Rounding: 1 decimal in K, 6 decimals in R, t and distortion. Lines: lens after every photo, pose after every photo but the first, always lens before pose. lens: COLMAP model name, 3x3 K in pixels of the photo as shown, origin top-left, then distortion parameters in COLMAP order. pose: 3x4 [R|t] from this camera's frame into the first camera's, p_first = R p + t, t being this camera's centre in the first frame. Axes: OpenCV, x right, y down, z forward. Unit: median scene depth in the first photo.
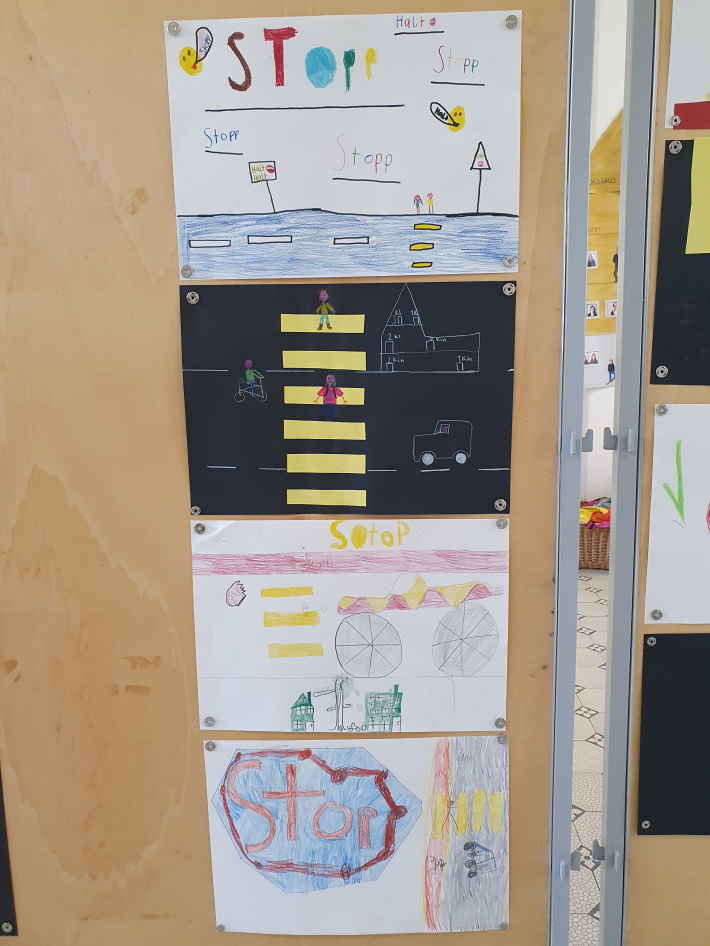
lens RADIAL K [[738.0, 0, 355.0], [0, 738.0, 473.0], [0, 0, 1]] dist [-0.000445, -0.002217]
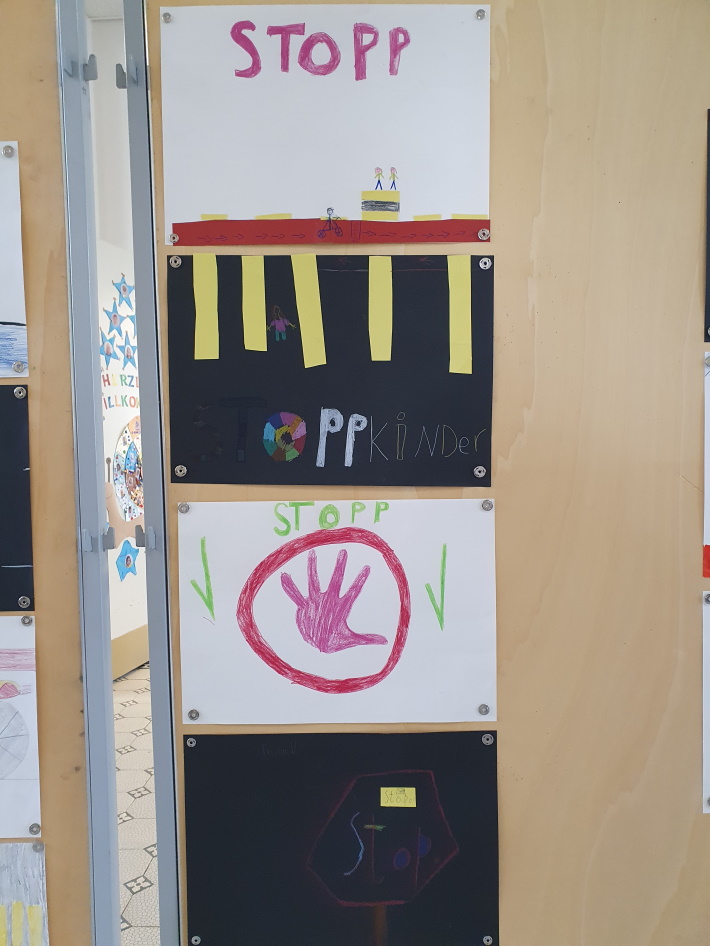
lens RADIAL K [[738.0, 0, 355.0], [0, 738.0, 473.0], [0, 0, 1]] dist [-0.000445, -0.002217]
pose [[0.999996, 0.000092, -0.002793, 0.640028], [-0.000421, 0.992985, -0.118243, -0.012377], [0.002762, 0.118244, 0.992981, -0.018677]]
